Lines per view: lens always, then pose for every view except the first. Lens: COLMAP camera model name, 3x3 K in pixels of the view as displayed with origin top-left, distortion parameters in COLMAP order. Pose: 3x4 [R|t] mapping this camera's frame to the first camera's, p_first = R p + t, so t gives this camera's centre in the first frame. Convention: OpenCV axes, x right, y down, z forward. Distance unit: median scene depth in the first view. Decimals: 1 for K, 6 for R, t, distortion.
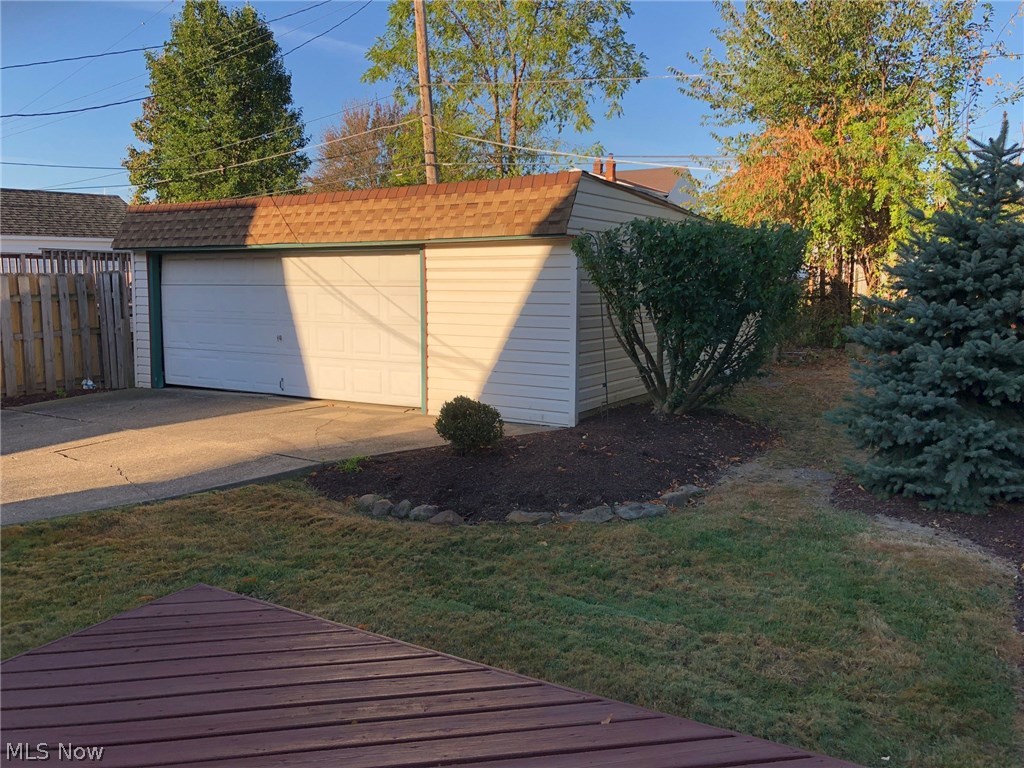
lens RADIAL K [[831.2, 0, 512.0], [0, 831.2, 384.0], [0, 0, 1]] dist [0.030553, -0.005022]
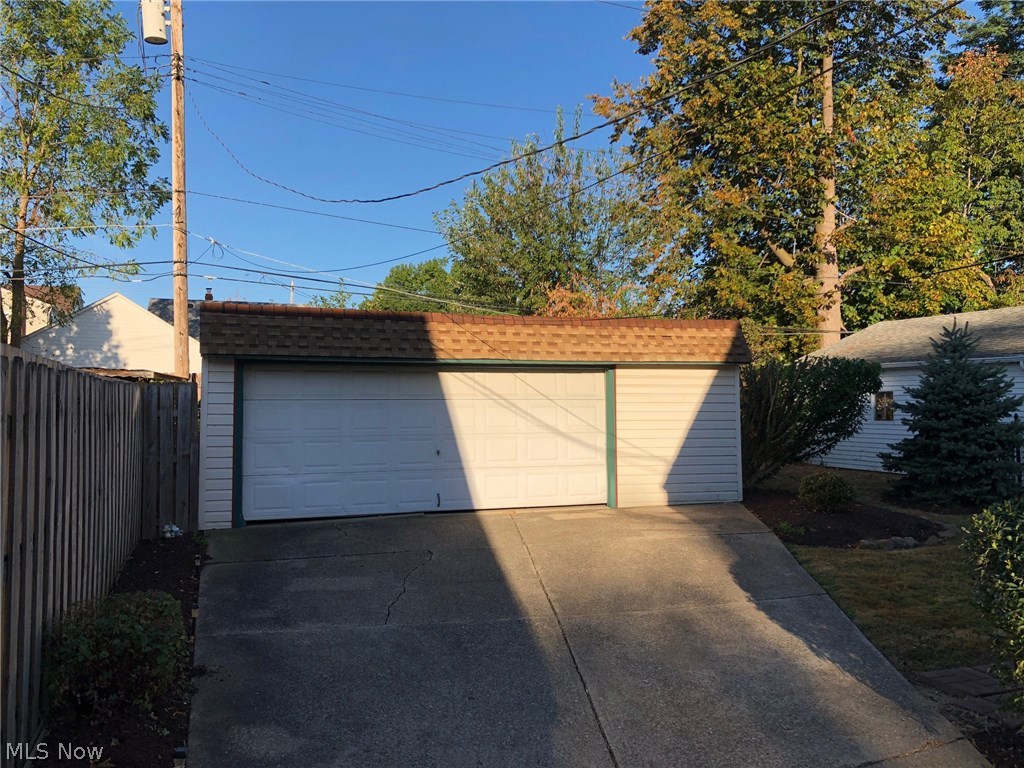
lens RADIAL K [[831.2, 0, 512.0], [0, 831.2, 384.0], [0, 0, 1]] dist [0.030553, -0.005022]
pose [[0.628223, 0.015307, 0.777883, -1.053457], [0.097878, 0.990309, -0.098533, -0.031451], [-0.771852, 0.138038, 0.620636, 0.329164]]
